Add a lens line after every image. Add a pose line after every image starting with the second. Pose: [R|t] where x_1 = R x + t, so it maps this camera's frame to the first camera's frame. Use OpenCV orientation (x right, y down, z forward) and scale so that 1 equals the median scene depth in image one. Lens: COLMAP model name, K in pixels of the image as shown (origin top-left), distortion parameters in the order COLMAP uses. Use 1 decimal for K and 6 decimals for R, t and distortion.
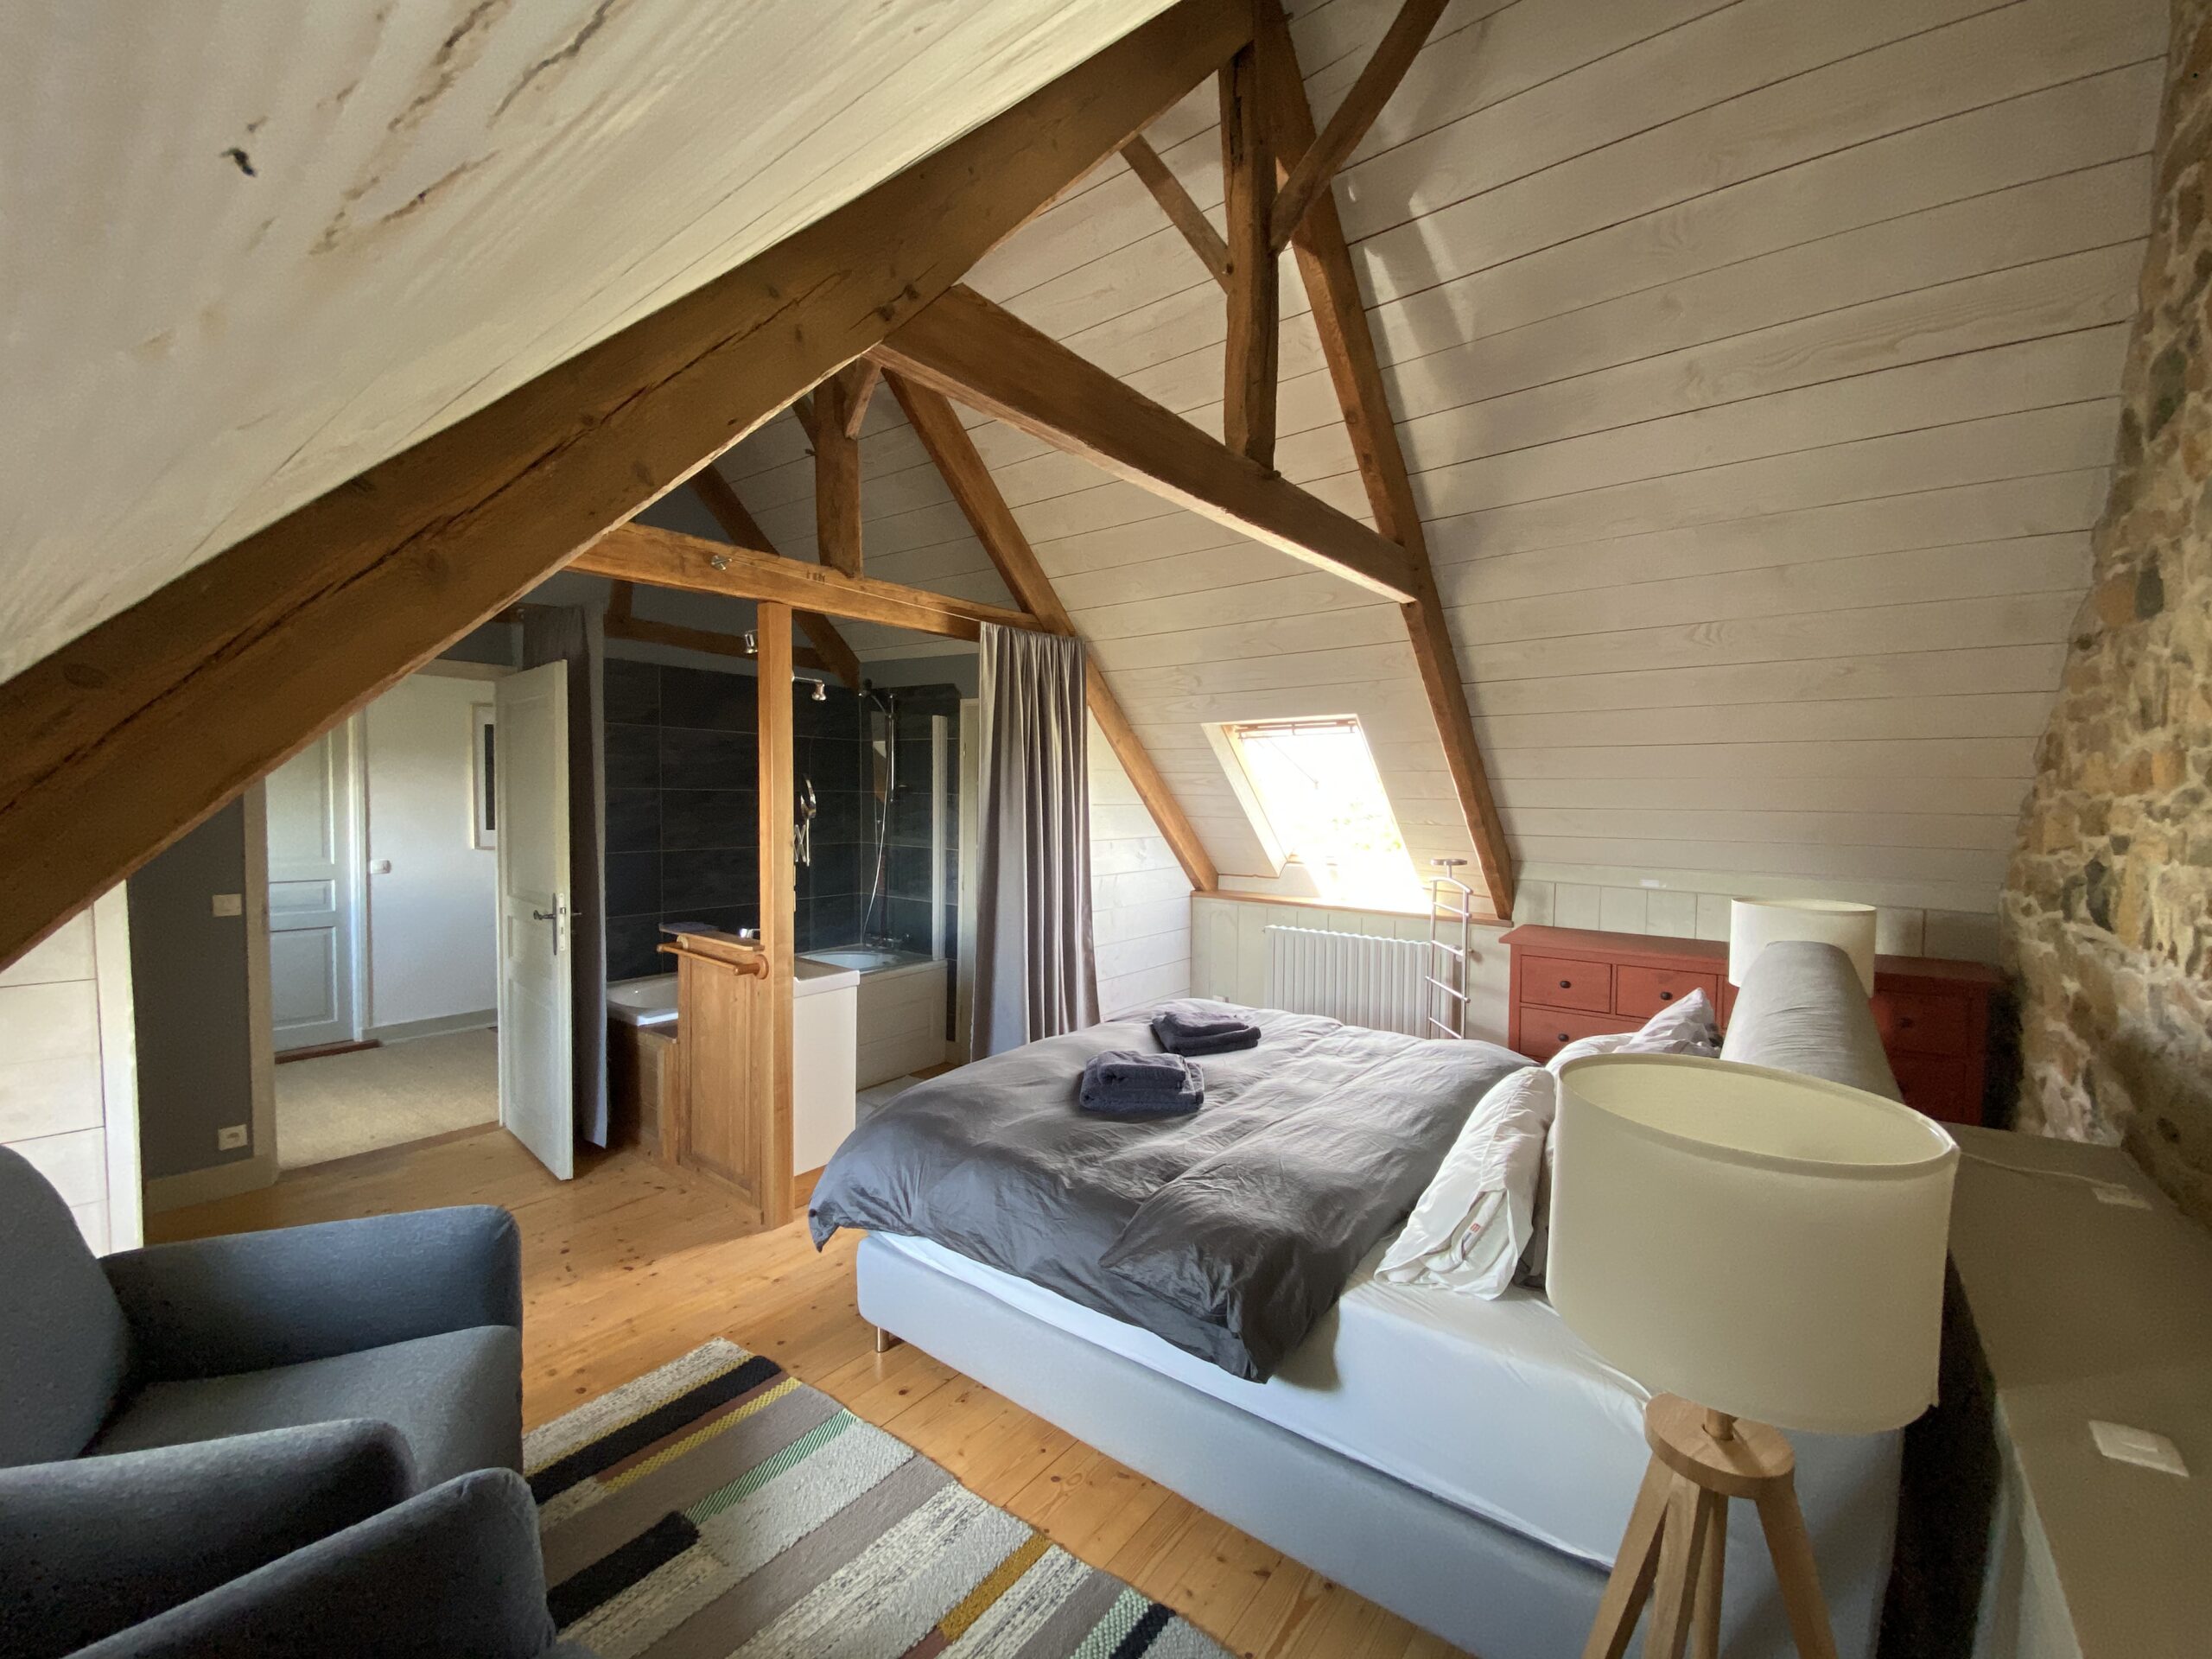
lens RADIAL K [[884.3, 0, 1106.0], [0, 884.3, 829.5], [0, 0, 1]] dist [-0.011407, -0.000390]
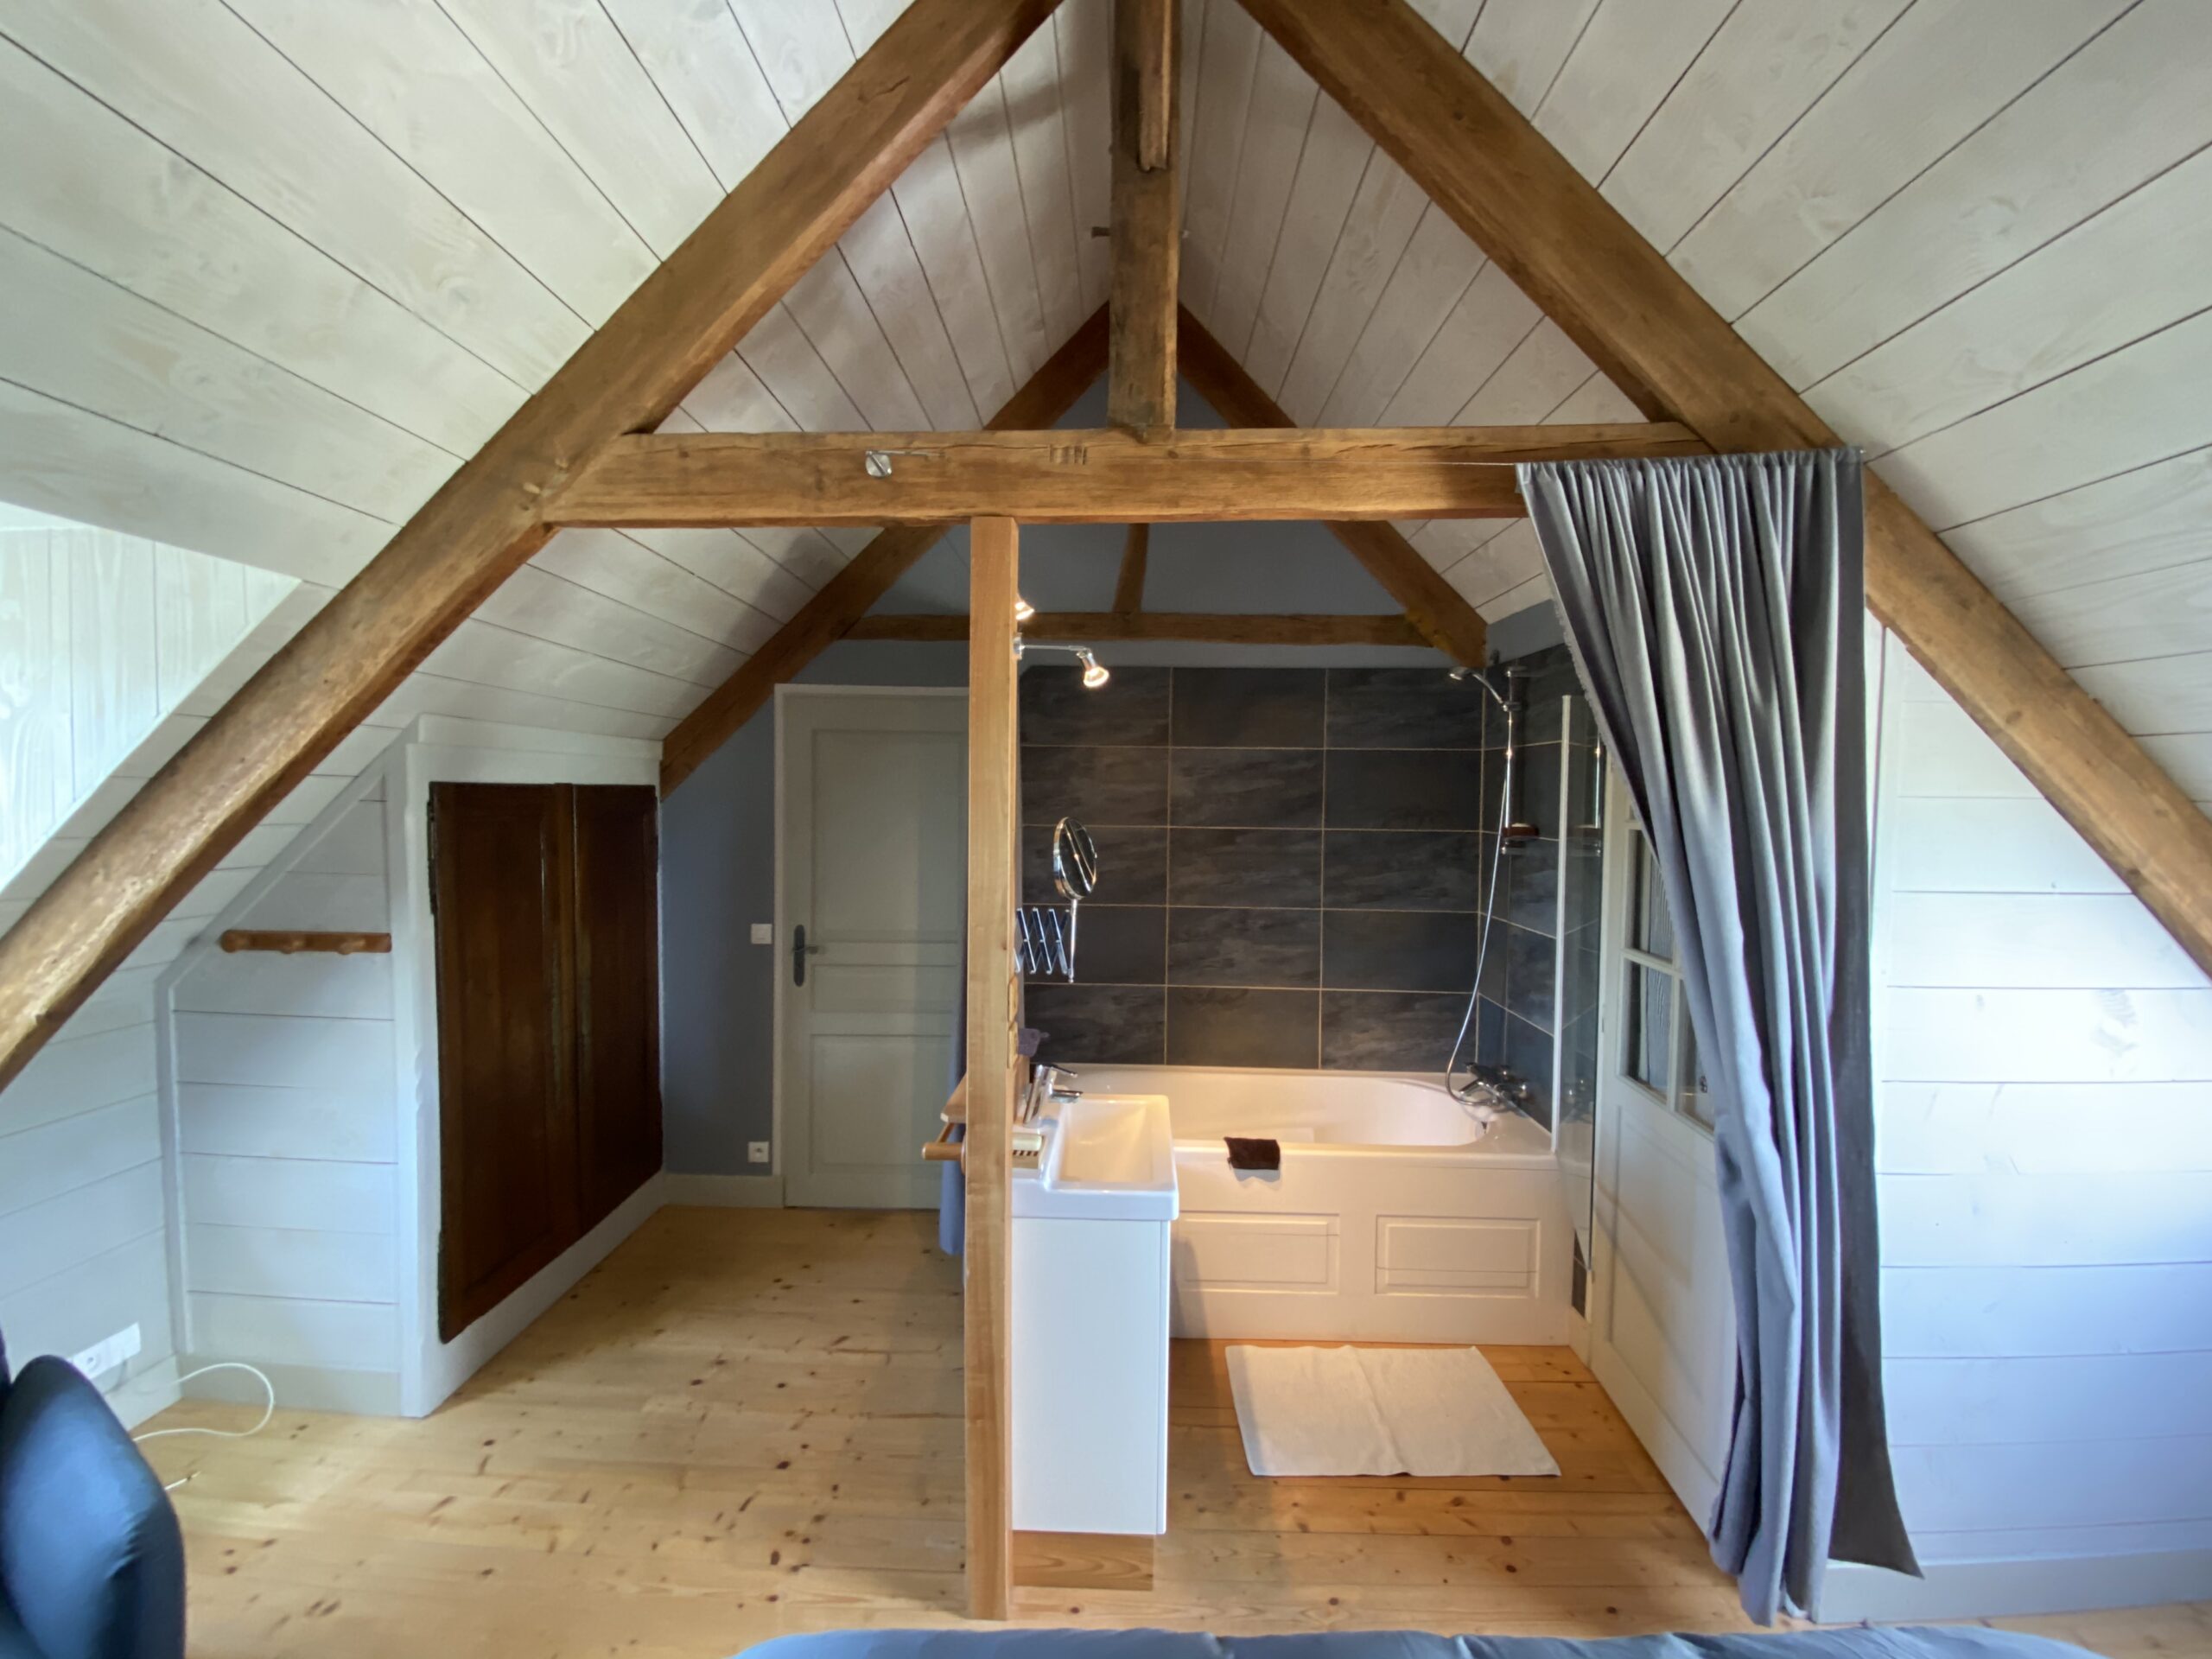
lens RADIAL K [[884.3, 0, 1106.0], [0, 884.3, 829.5], [0, 0, 1]] dist [-0.011407, -0.000390]
pose [[0.593535, 0.020640, -0.804544, 0.092511], [-0.035224, 0.999379, -0.000347, -0.046285], [0.804037, 0.028545, 0.593893, 0.554953]]
